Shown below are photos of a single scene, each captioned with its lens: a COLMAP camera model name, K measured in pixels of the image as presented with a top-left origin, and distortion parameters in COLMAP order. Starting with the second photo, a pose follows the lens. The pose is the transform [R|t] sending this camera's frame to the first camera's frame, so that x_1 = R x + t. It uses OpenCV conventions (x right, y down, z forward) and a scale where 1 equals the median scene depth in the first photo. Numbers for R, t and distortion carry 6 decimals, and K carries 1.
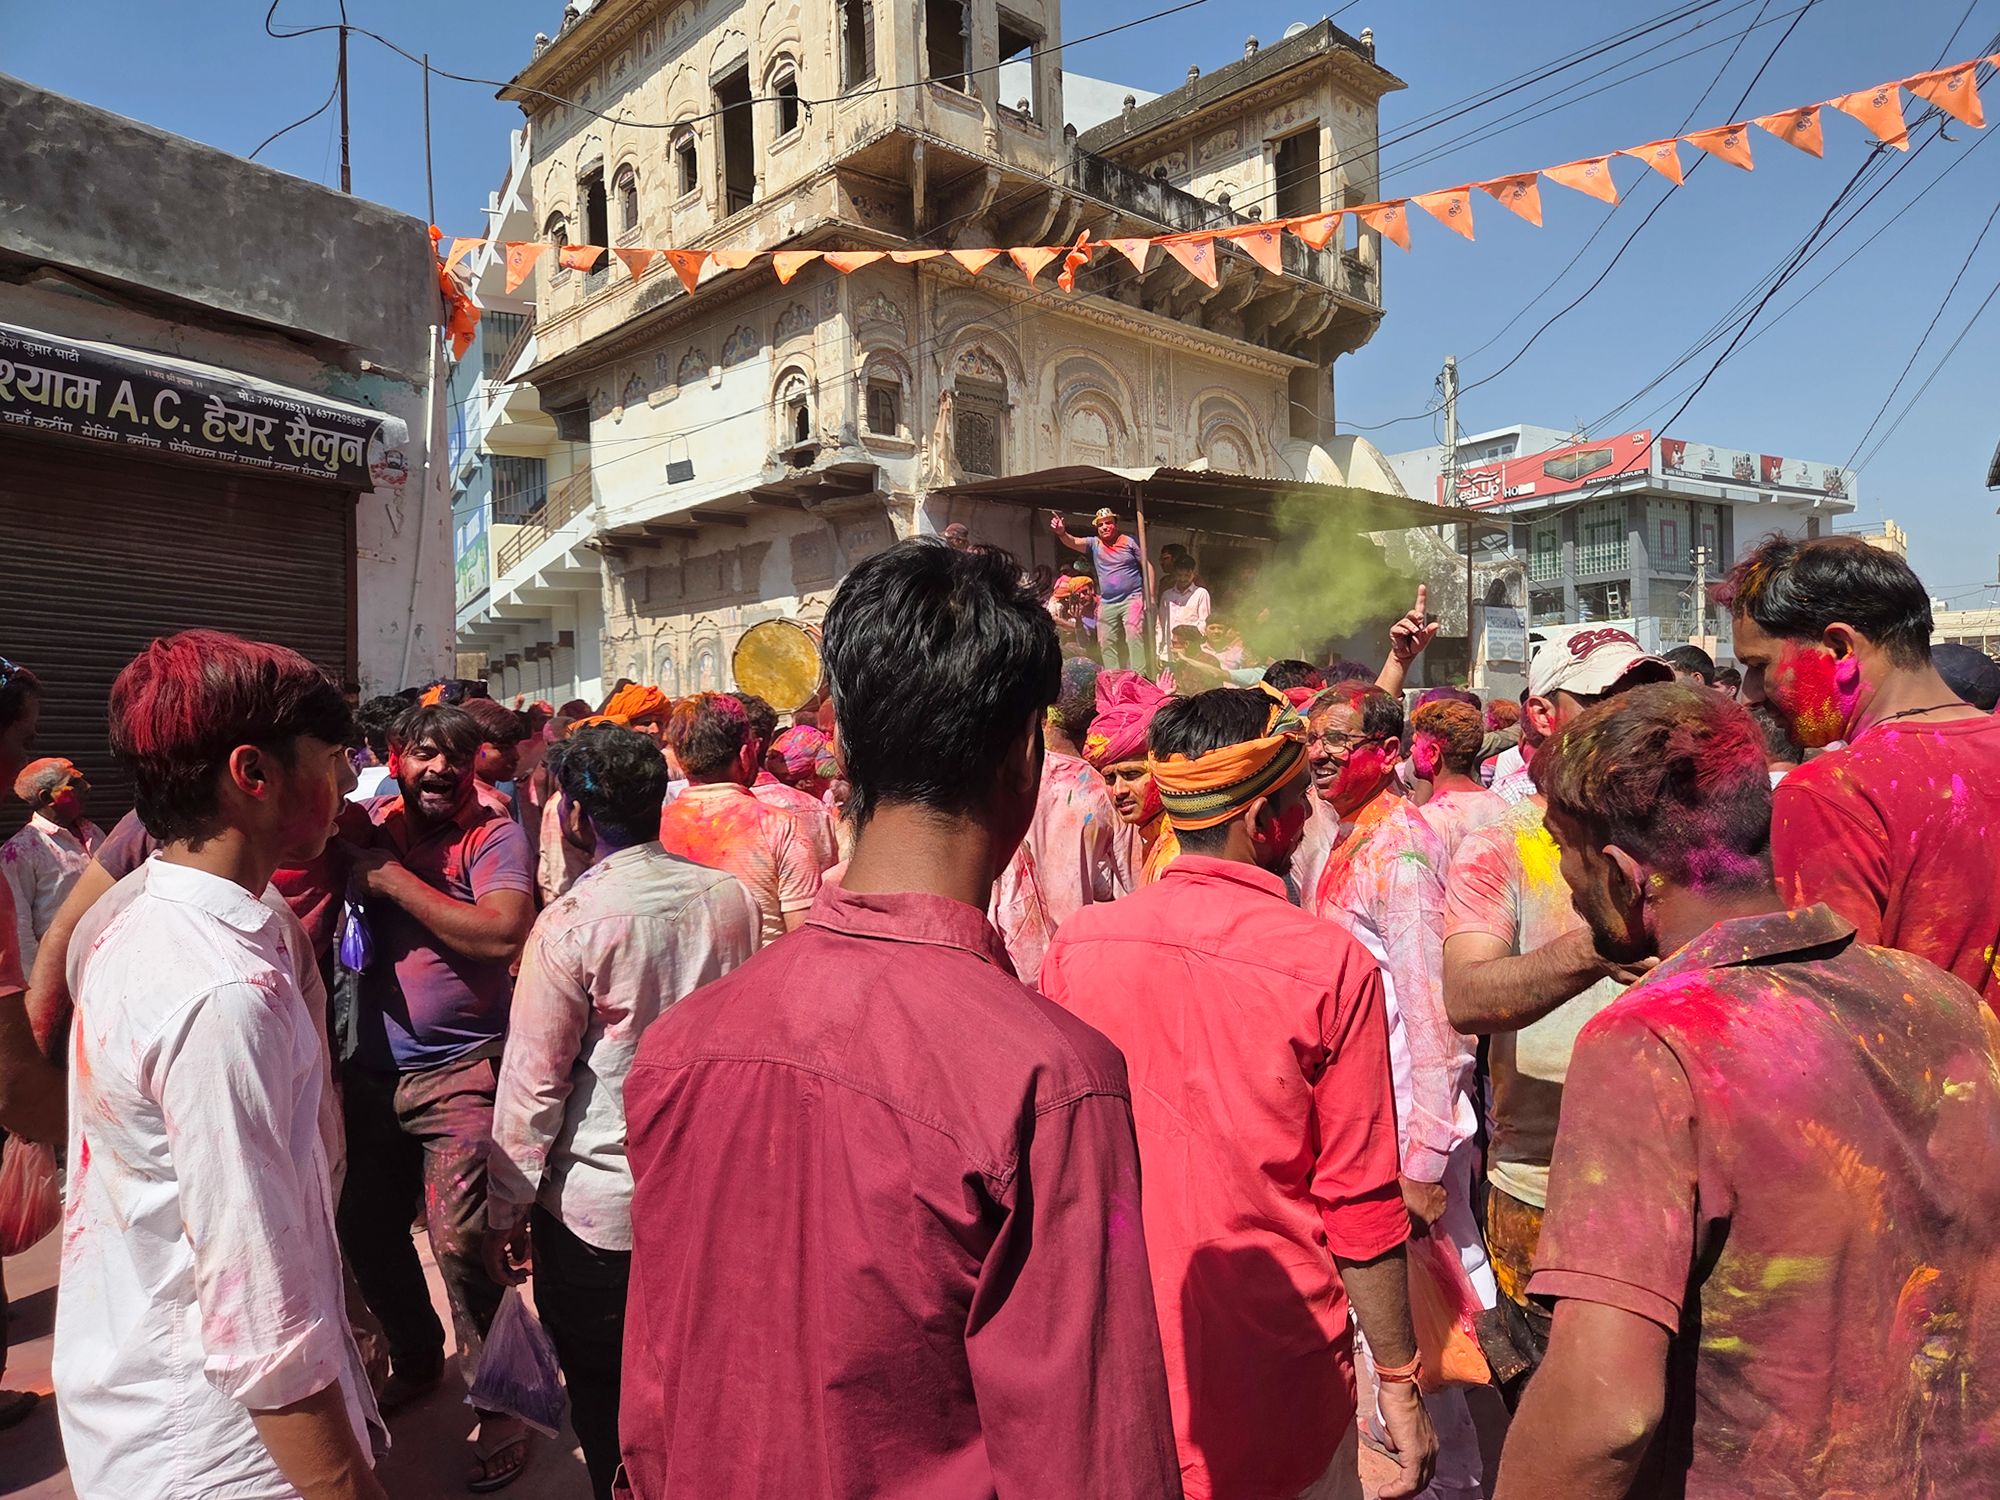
lens RADIAL K [[1373.2, 0, 995.2], [0, 1373.2, 792.1], [0, 0, 1]] dist [0.061494, -0.054323]
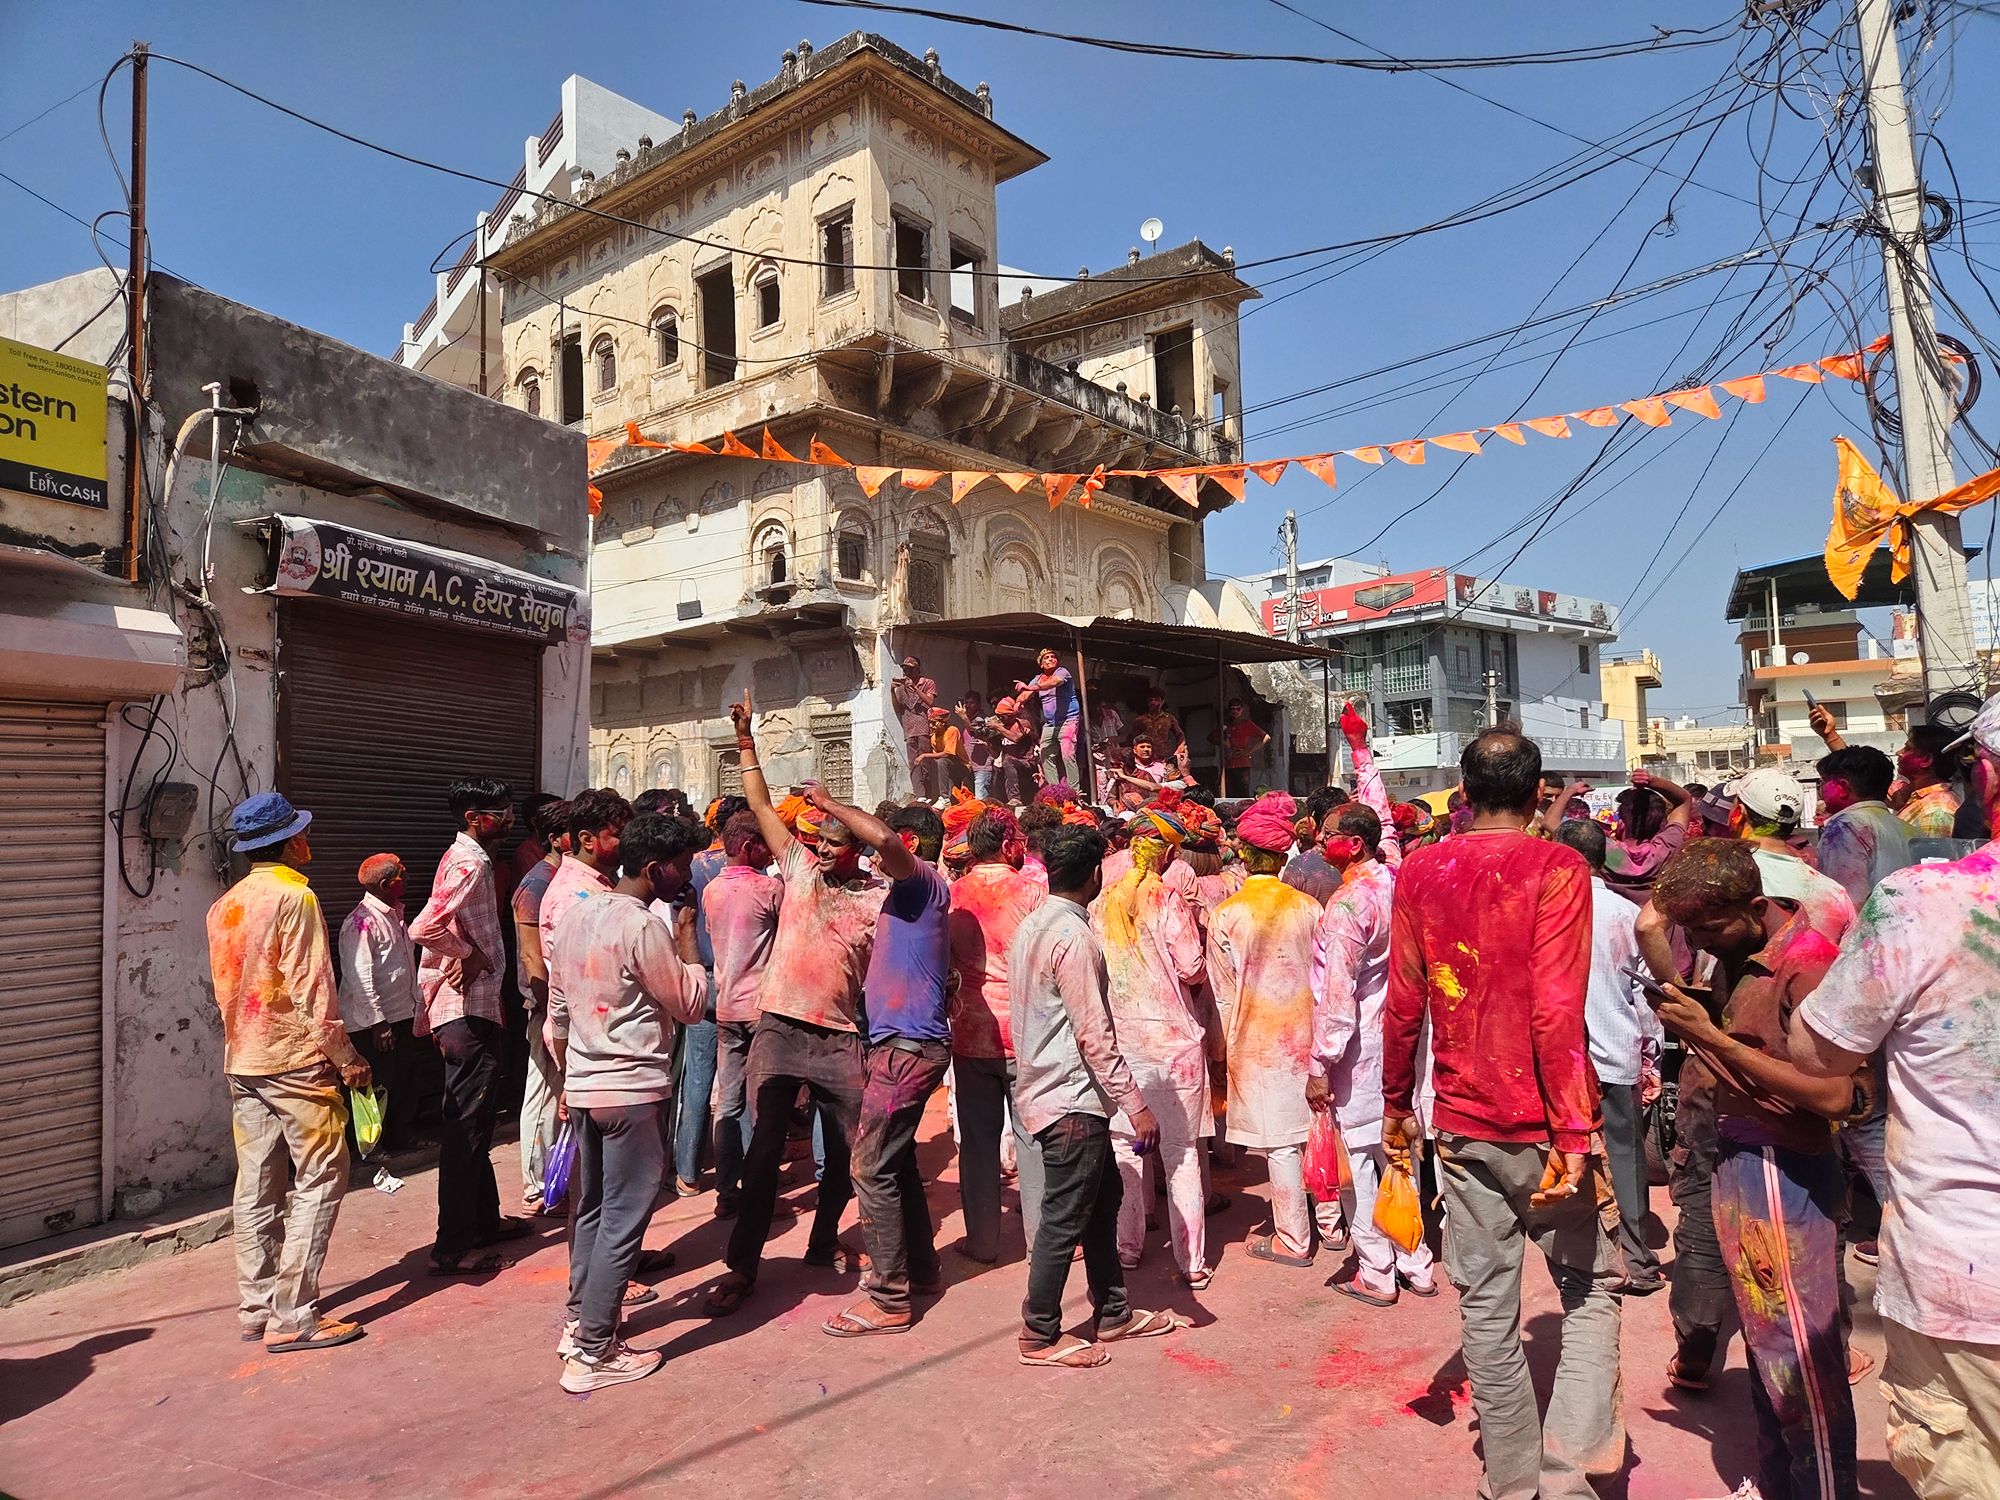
lens RADIAL K [[1373.2, 0, 995.2], [0, 1373.2, 792.1], [0, 0, 1]] dist [0.061494, -0.054323]
pose [[0.991848, 0.005397, 0.127316, -0.100463], [0.004081, 0.997245, -0.074066, 0.007124], [-0.127365, 0.073982, 0.989093, -0.145003]]
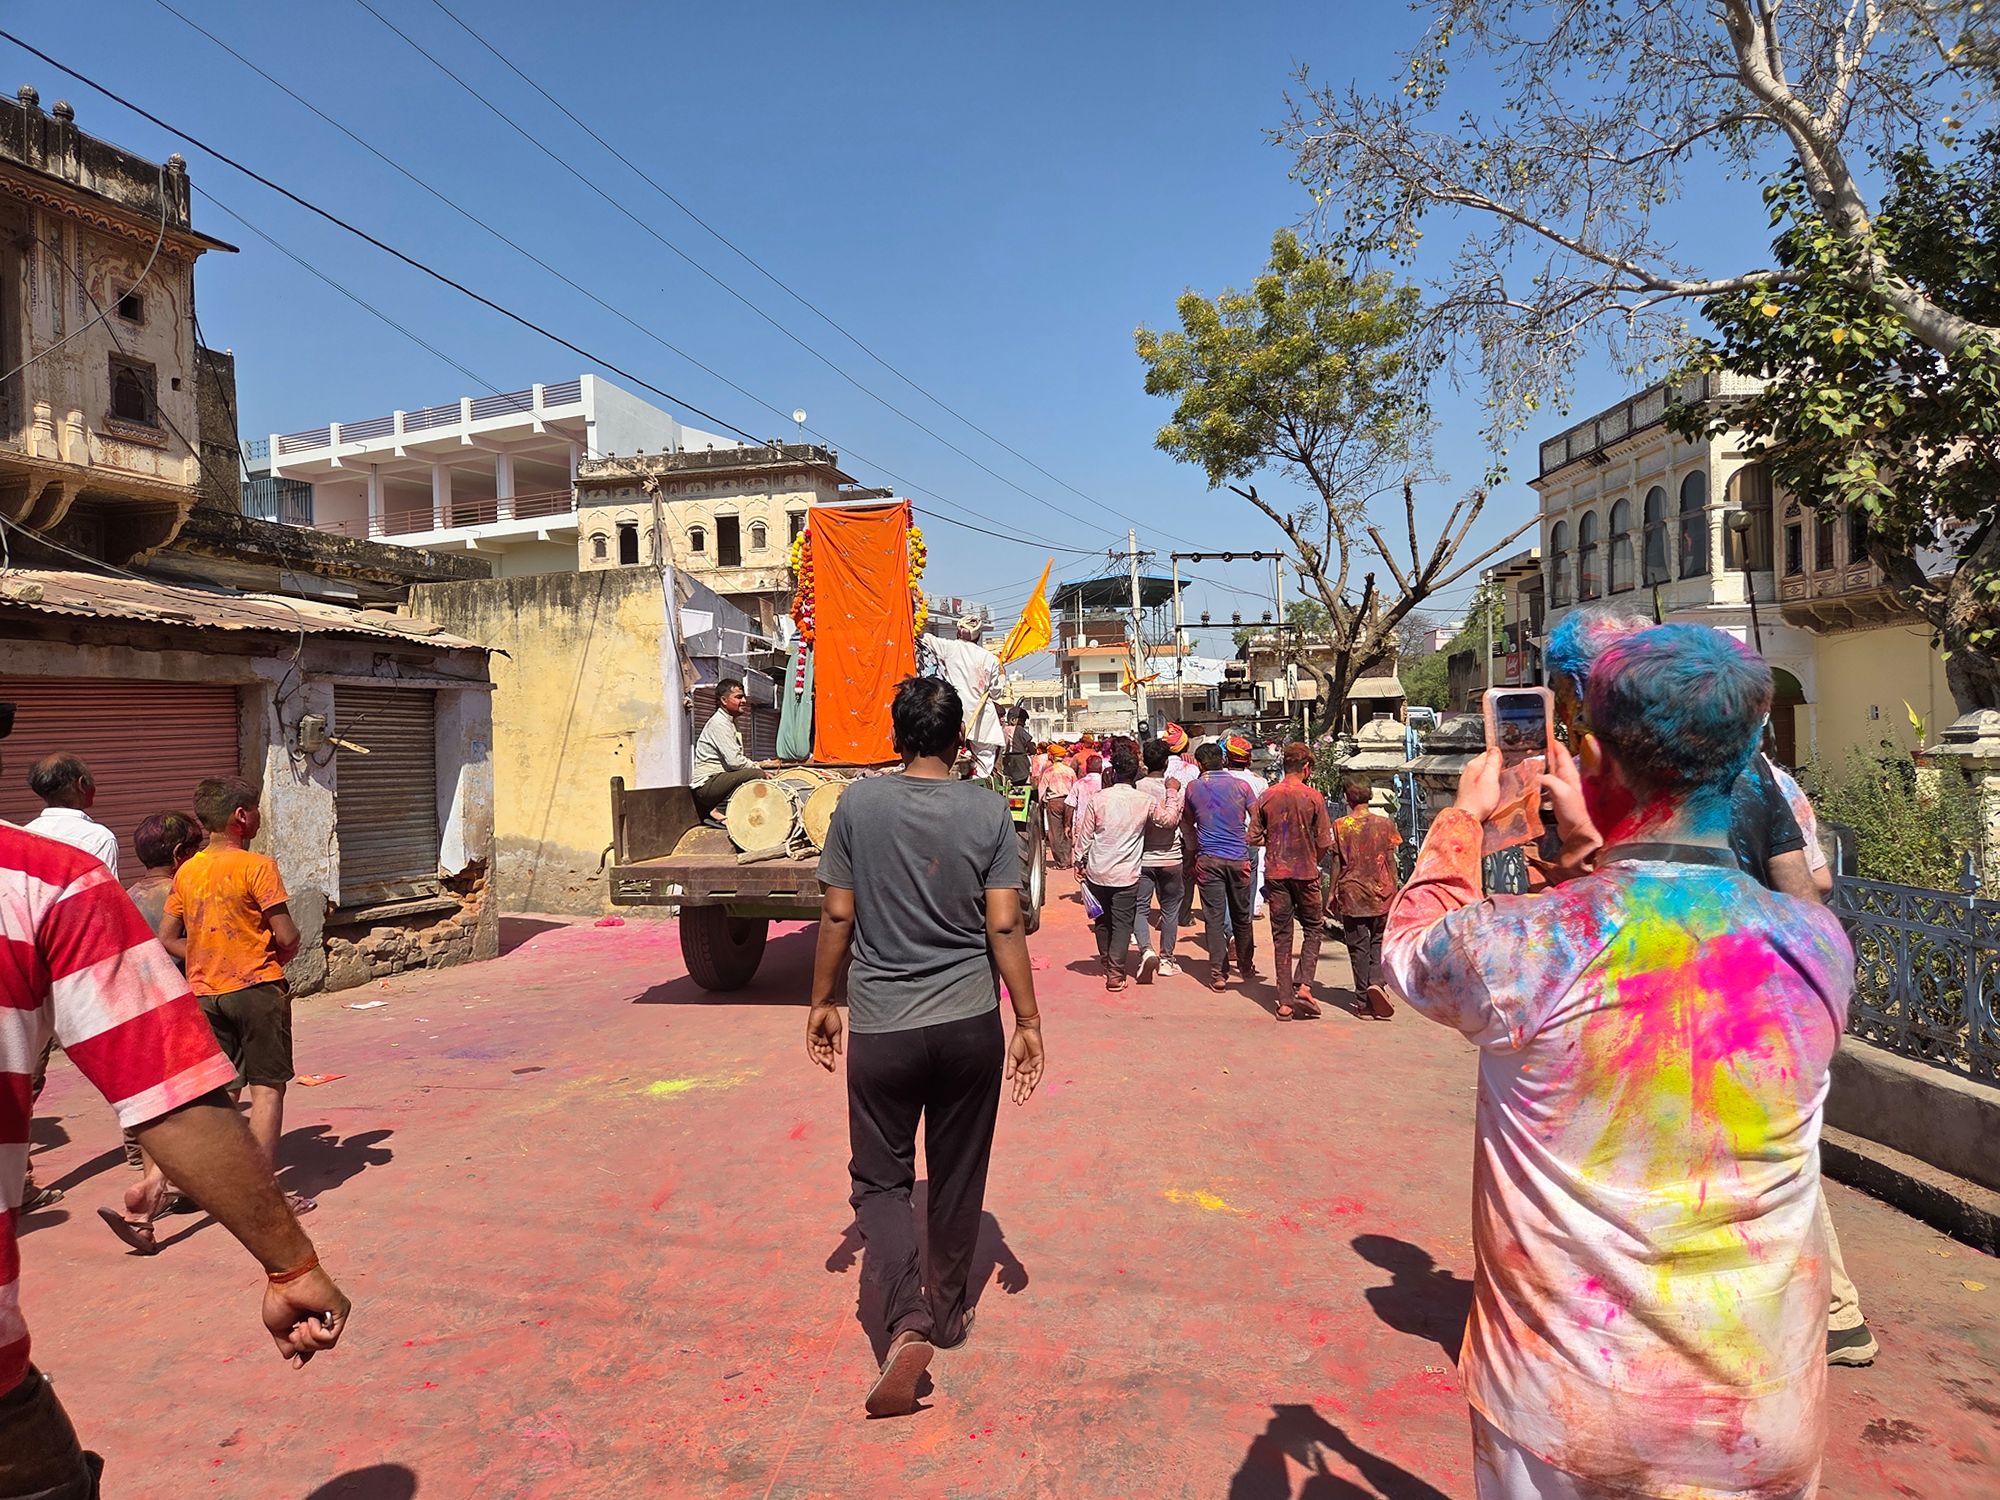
lens RADIAL K [[1373.2, 0, 995.2], [0, 1373.2, 792.1], [0, 0, 1]] dist [0.061494, -0.054323]
pose [[0.829424, -0.005341, 0.558595, -1.266448], [0.014767, 0.999814, -0.012367, 0.071046], [-0.558425, 0.018507, 0.829349, -1.541277]]
